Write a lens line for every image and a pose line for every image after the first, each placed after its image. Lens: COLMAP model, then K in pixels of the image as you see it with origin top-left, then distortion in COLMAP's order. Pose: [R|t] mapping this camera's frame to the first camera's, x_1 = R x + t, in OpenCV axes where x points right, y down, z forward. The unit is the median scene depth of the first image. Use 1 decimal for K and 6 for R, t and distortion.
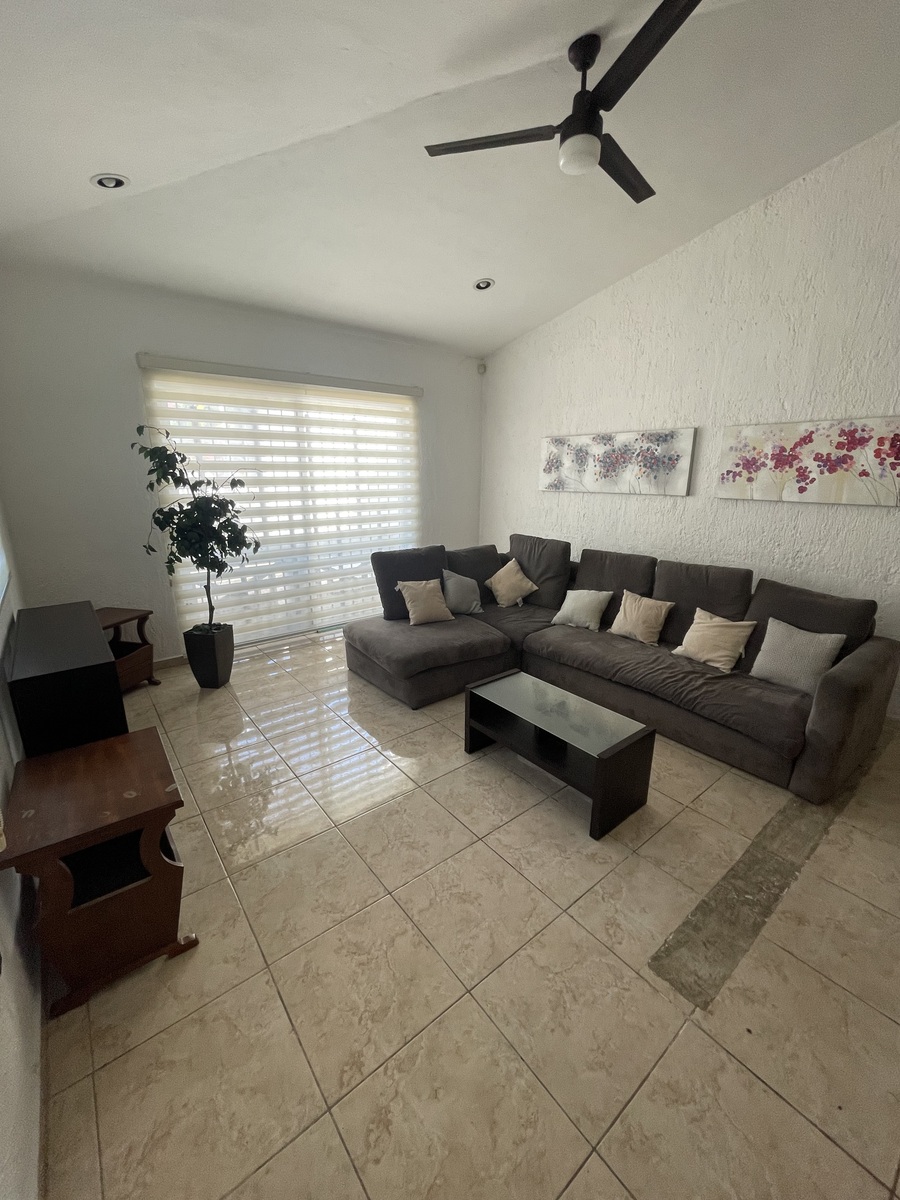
lens RADIAL K [[489.3, 0, 452.1], [0, 489.3, 599.6], [0, 0, 1]] dist [-0.003101, 0.000494]
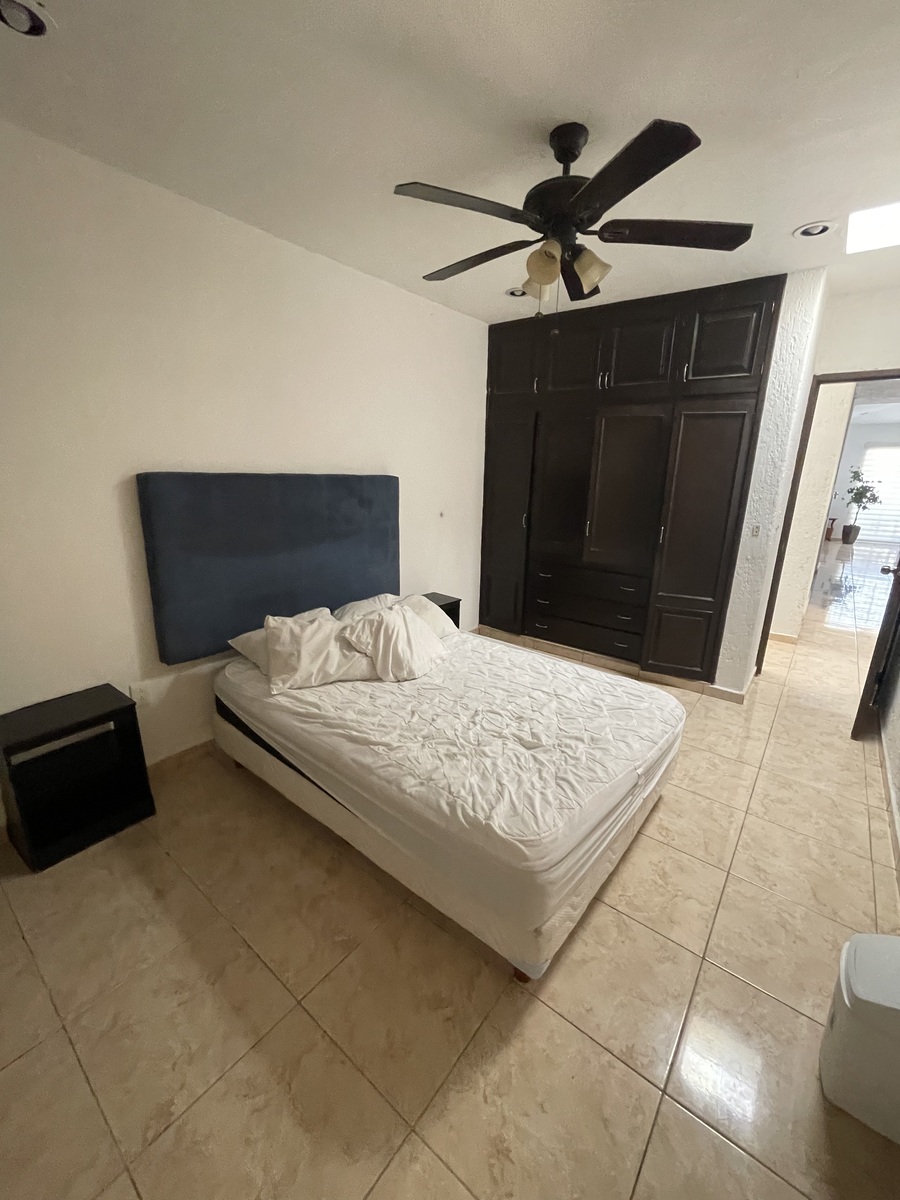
lens RADIAL K [[489.3, 0, 451.4], [0, 489.3, 599.8], [0, 0, 1]] dist [-0.003101, 0.000494]
pose [[0.231600, 0.258072, -0.937955, 1.938761], [-0.269855, 0.943375, 0.192931, 0.580574], [0.934633, 0.208429, 0.288128, -2.194405]]
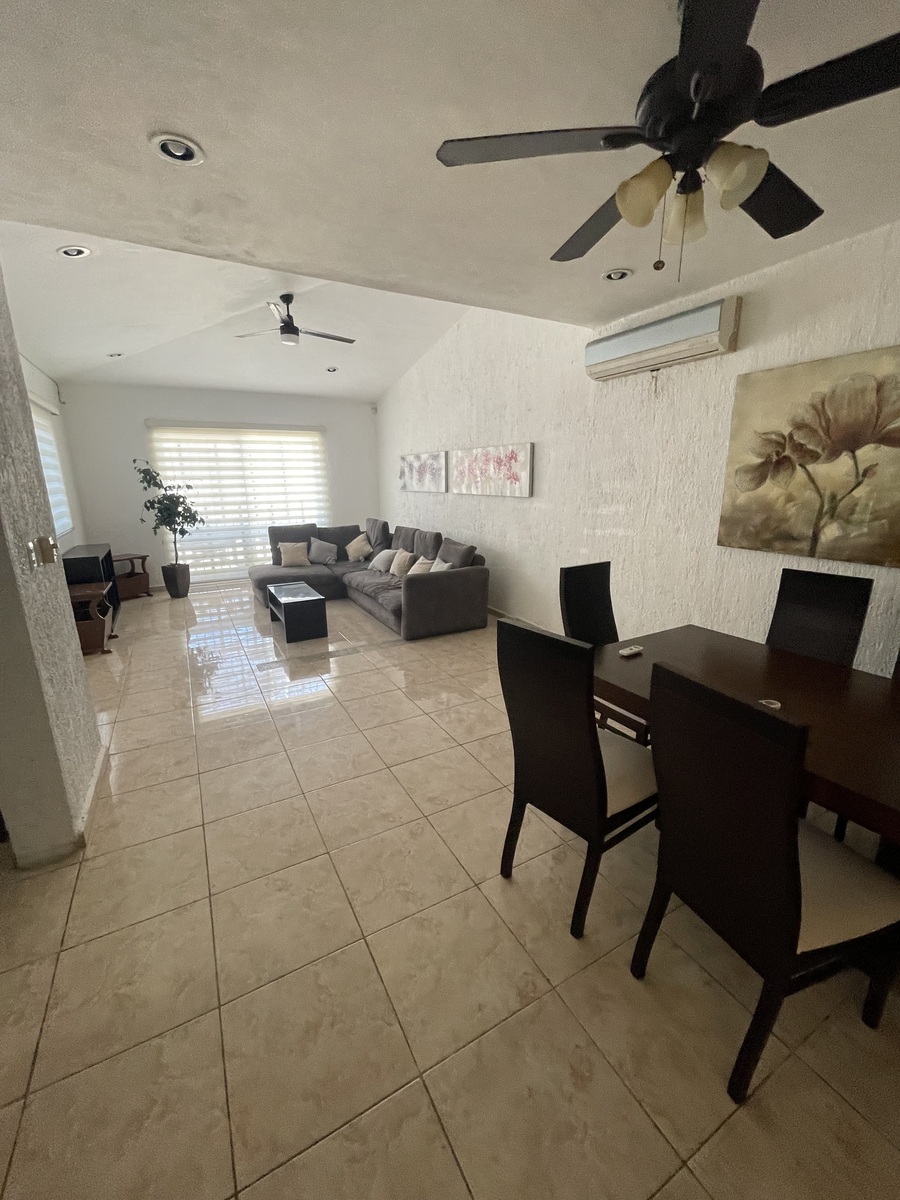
lens RADIAL K [[489.3, 0, 451.7], [0, 489.3, 601.2], [0, 0, 1]] dist [-0.003101, 0.000494]
pose [[0.986453, 0.028690, -0.161518, 0.785028], [-0.030158, 0.999523, -0.006642, 0.164550], [0.161251, 0.011423, 0.986847, -0.616602]]
